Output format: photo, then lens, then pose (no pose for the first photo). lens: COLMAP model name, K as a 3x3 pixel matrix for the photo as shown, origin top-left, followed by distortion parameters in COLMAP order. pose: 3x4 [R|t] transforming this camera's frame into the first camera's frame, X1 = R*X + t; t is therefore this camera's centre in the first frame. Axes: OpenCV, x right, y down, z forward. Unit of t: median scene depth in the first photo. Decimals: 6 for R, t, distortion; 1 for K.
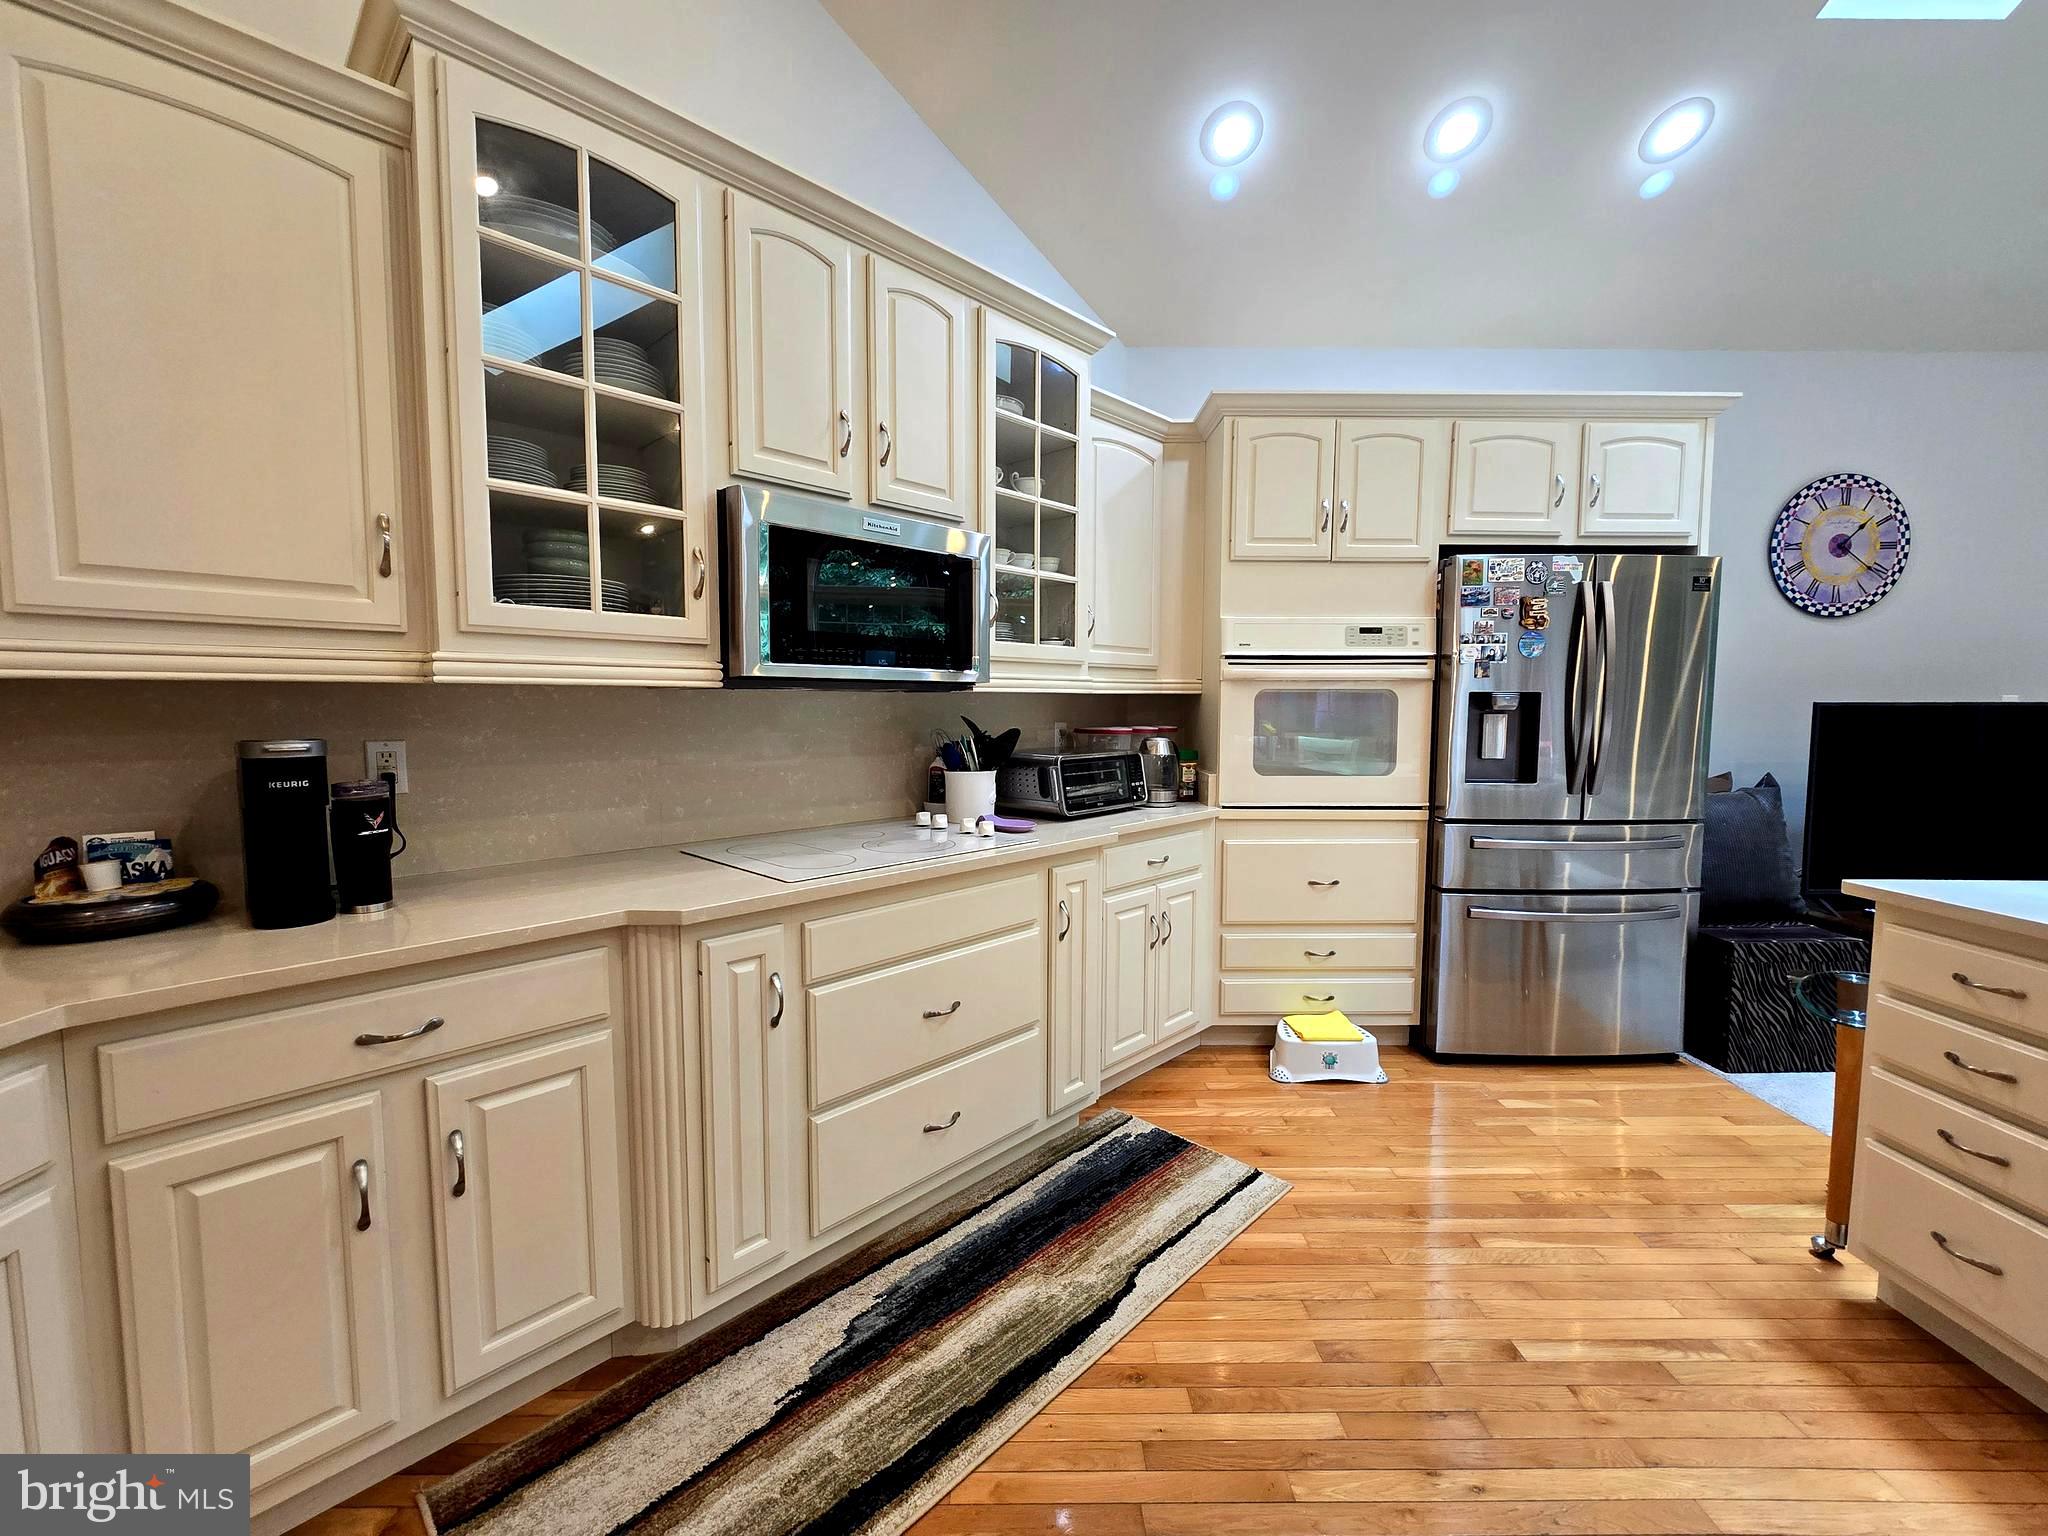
lens RADIAL K [[824.6, 0, 1019.3], [0, 824.6, 780.5], [0, 0, 1]] dist [0.000975, 0.000148]
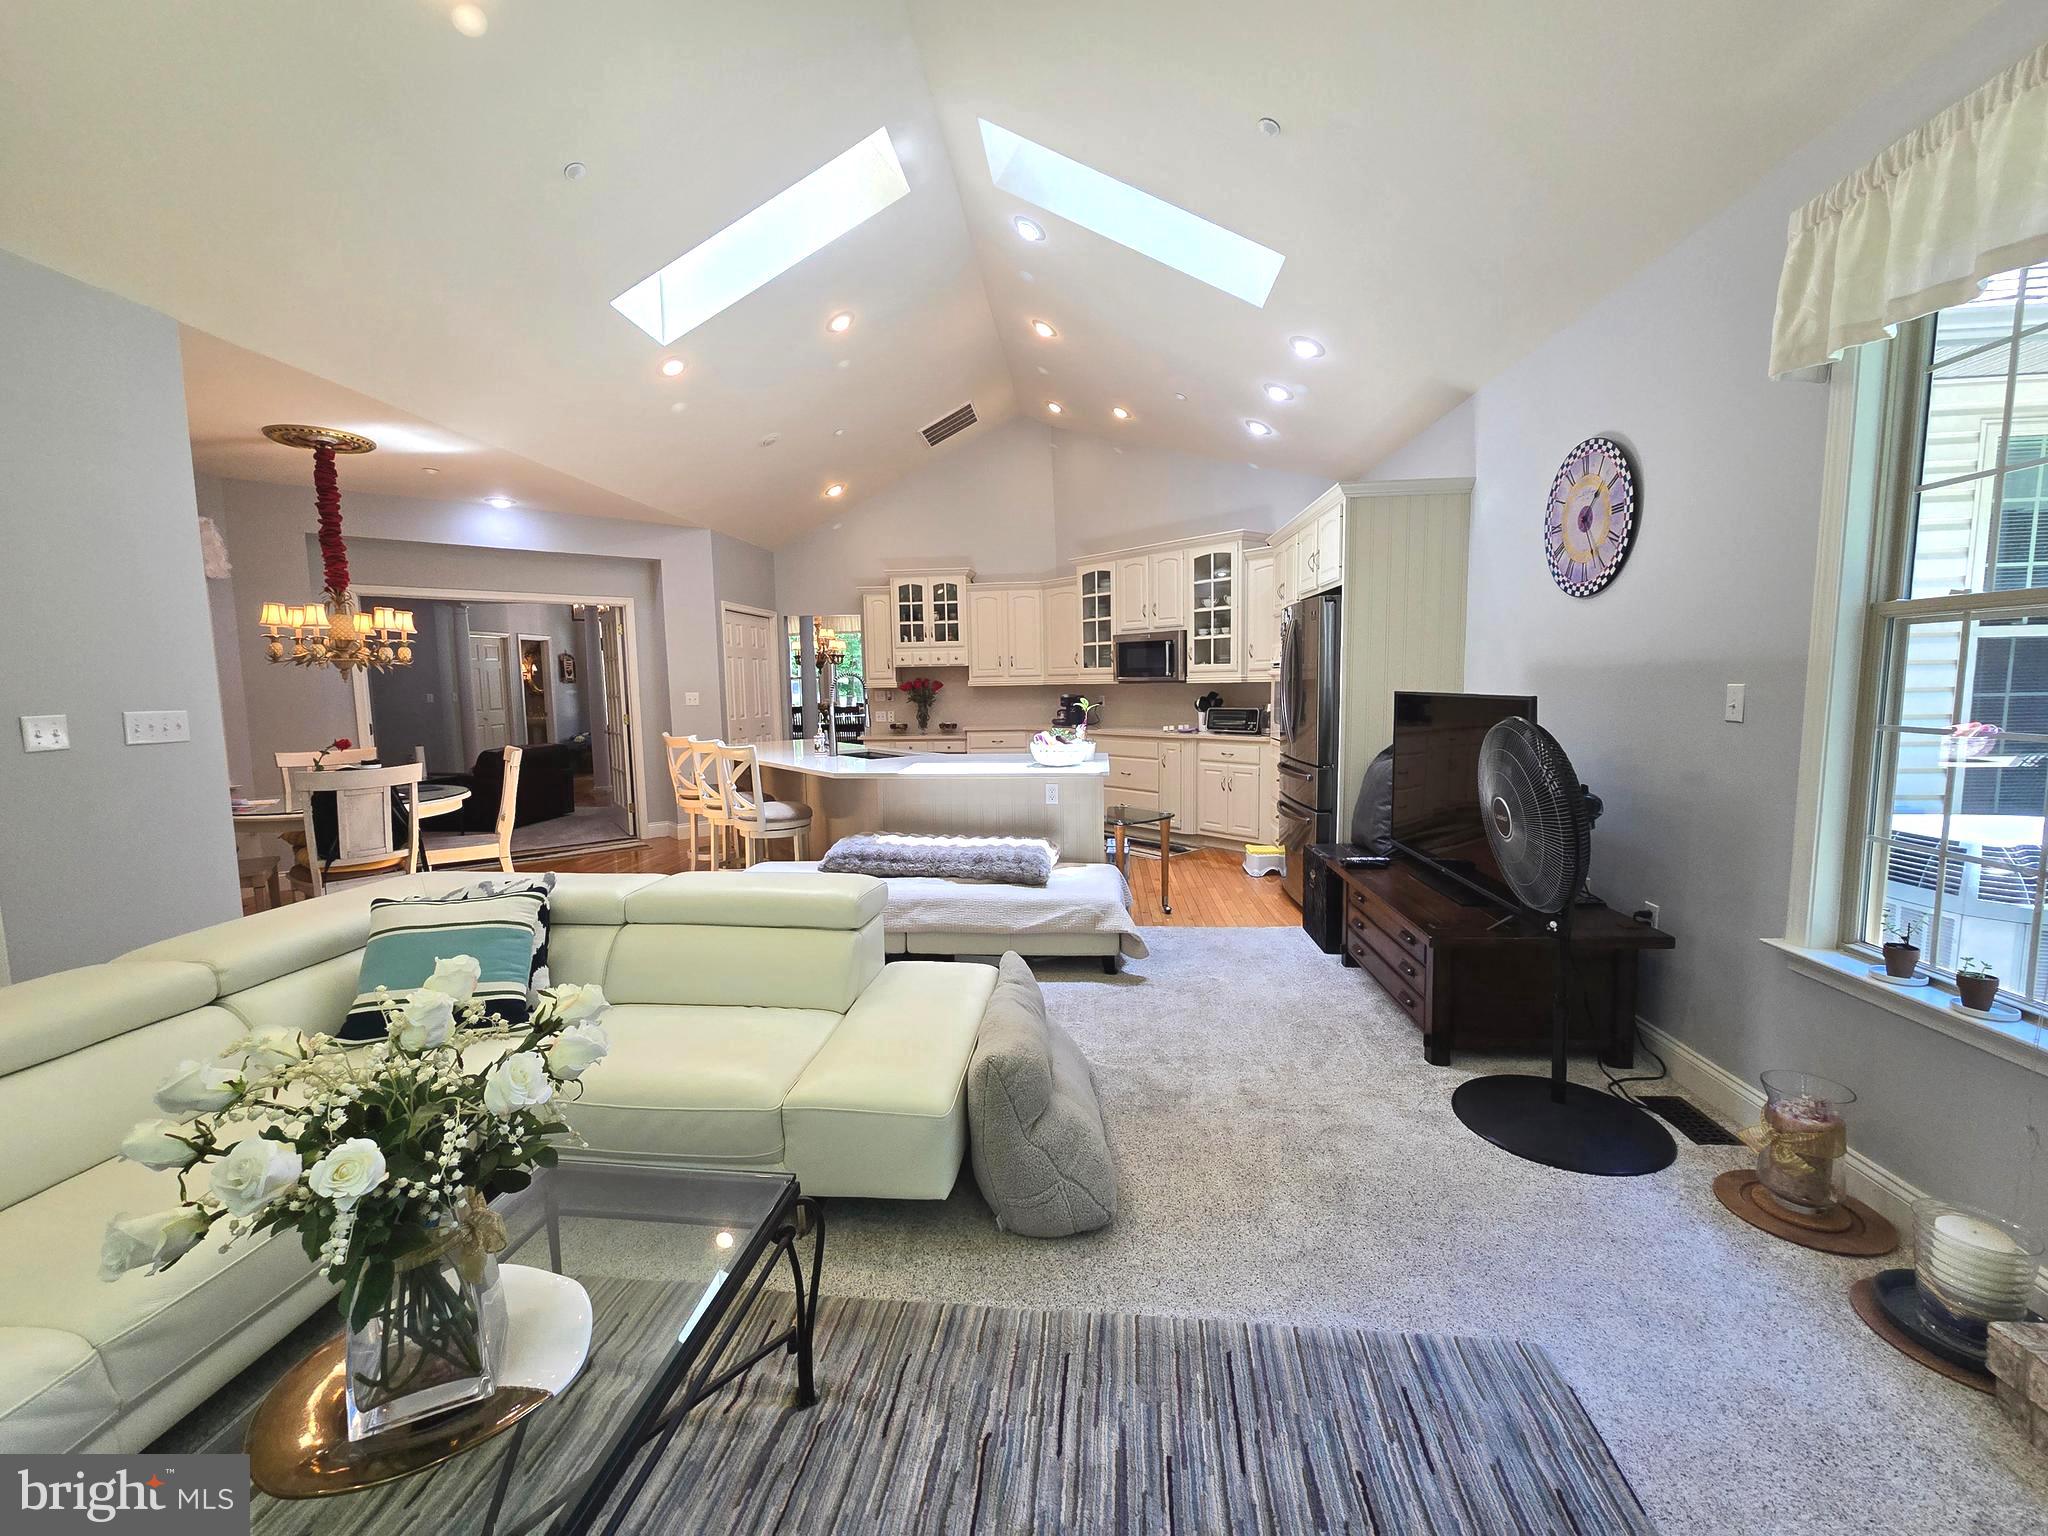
lens RADIAL K [[841.5, 0, 1013.9], [0, 841.5, 766.8], [0, 0, 1]] dist [0.000794, 0.000249]
pose [[-0.095334, 0.104699, -0.989924, 2.771414], [-0.072440, 0.991087, 0.111798, -0.098425], [0.992806, 0.082368, -0.086900, 0.658399]]
